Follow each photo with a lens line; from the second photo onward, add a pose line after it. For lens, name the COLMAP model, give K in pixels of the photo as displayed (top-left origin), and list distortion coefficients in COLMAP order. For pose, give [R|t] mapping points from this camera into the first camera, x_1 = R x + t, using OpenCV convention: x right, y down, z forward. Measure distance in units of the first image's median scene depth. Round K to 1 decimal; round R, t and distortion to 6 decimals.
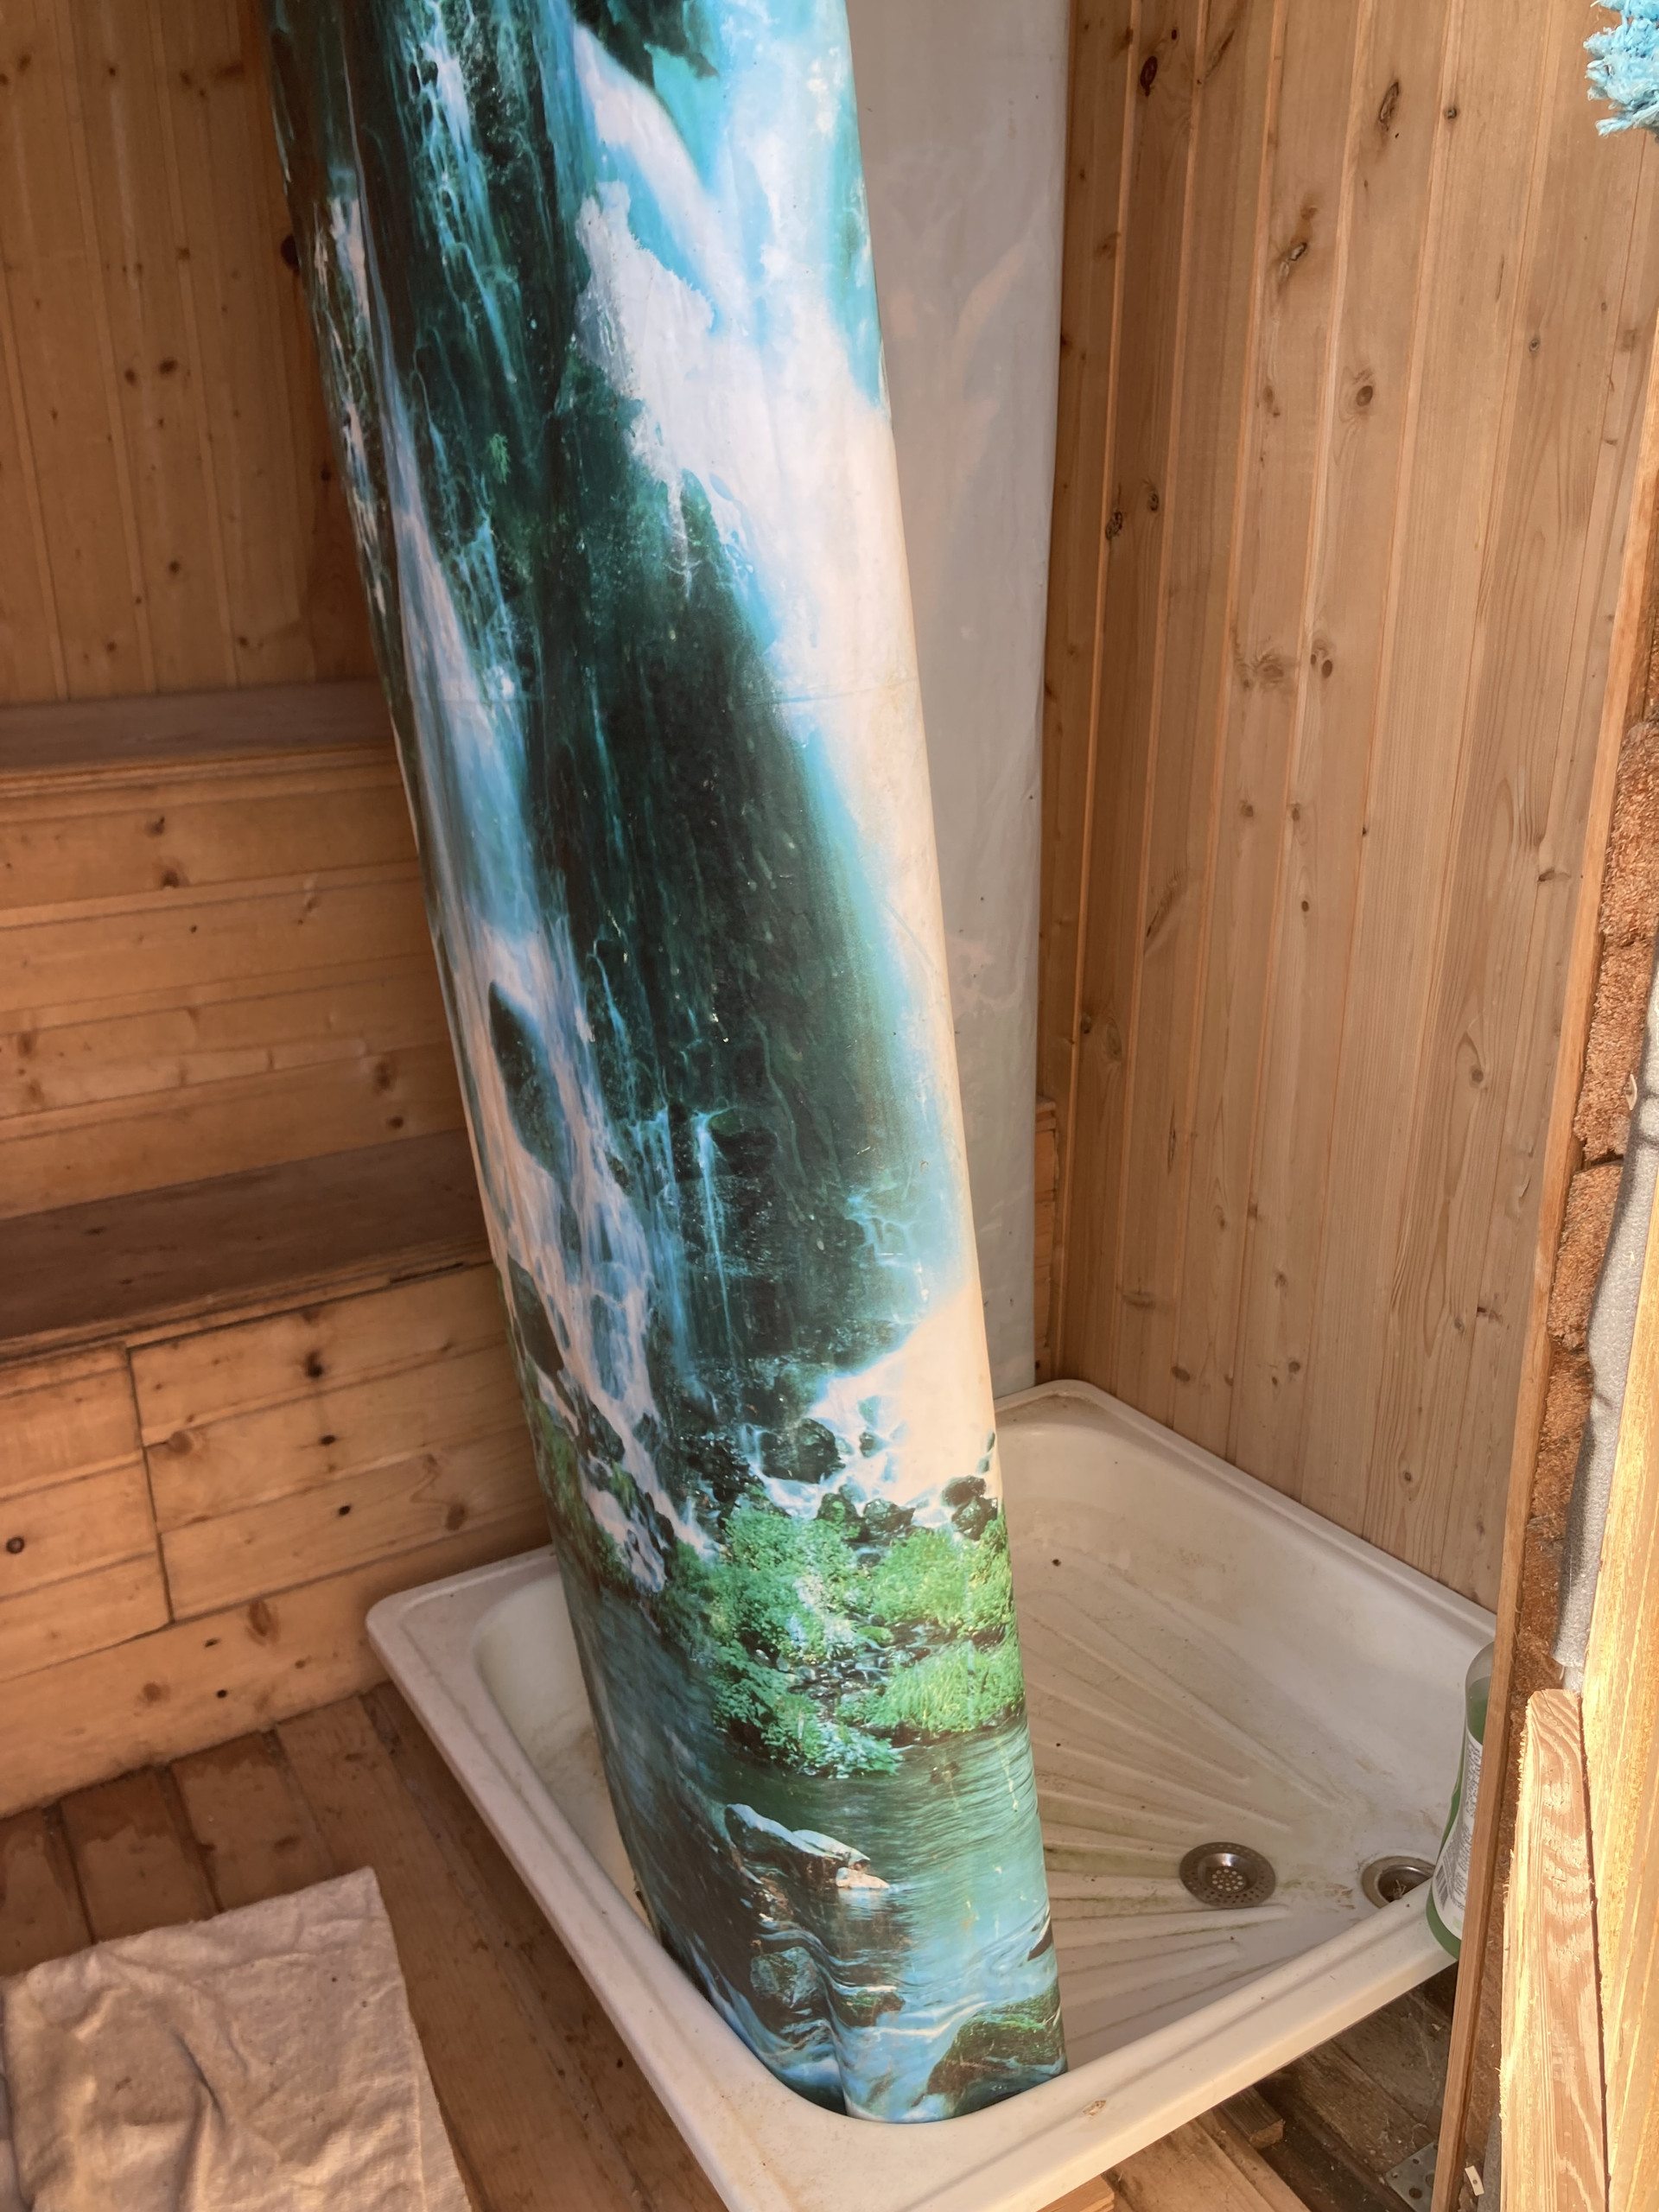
lens RADIAL K [[1829.6, 0, 829.5], [0, 1829.6, 1106.0], [0, 0, 1]] dist [0.009479, 0.006194]
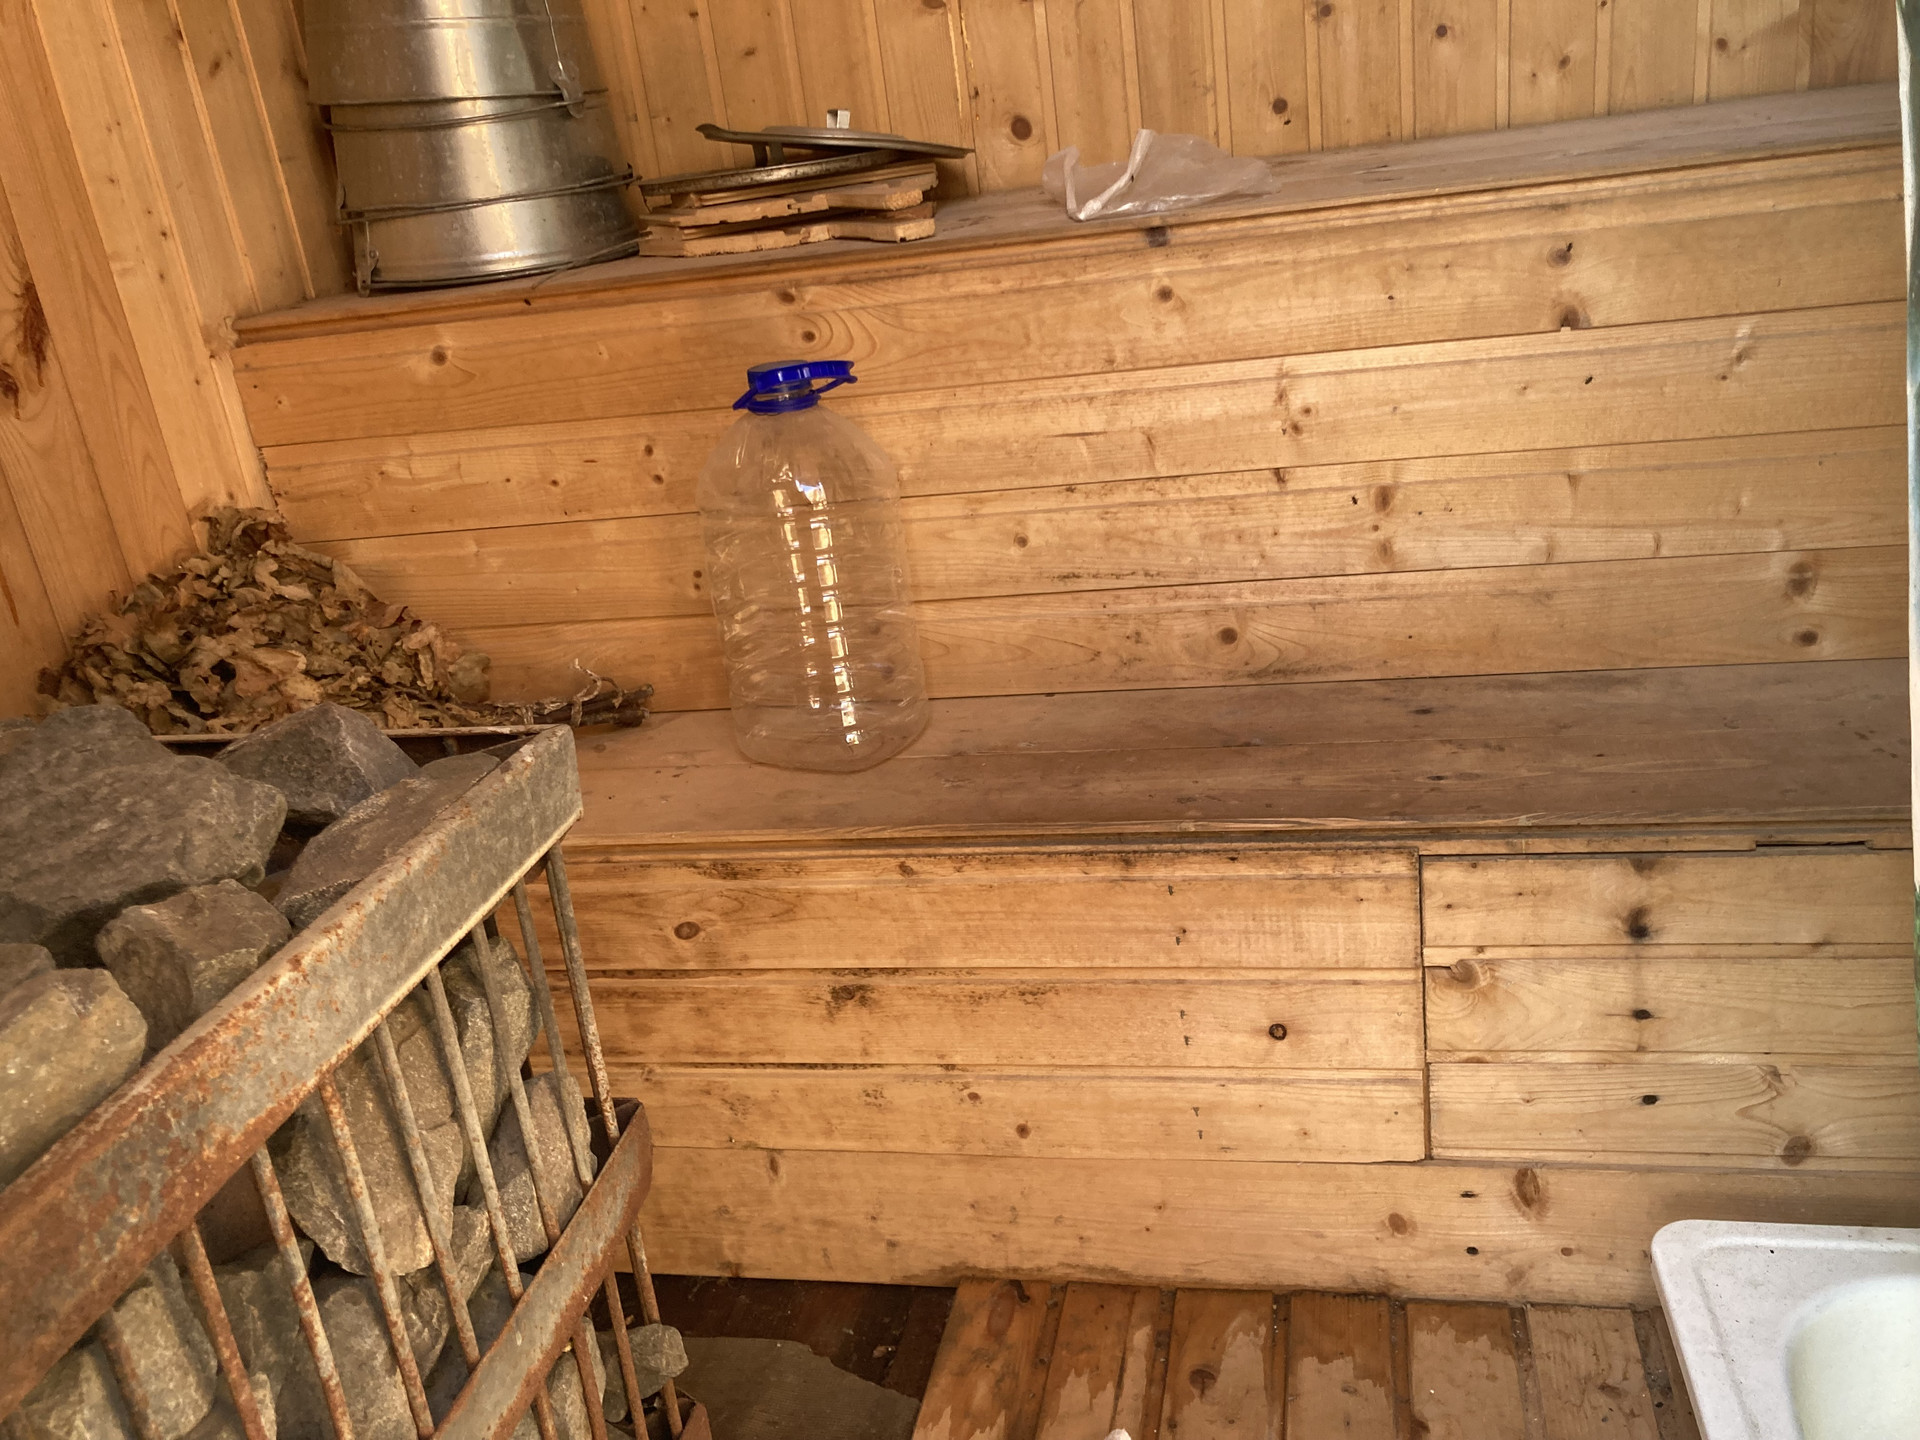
lens RADIAL K [[1588.0, 0, 957.8], [0, 1588.0, 697.4], [0, 0, 1]] dist [0.009479, 0.006194]
pose [[0.735137, 0.173204, -0.655419, -0.055807], [-0.116500, 0.984705, 0.129553, -0.014100], [0.667834, -0.018883, 0.744071, 0.265163]]
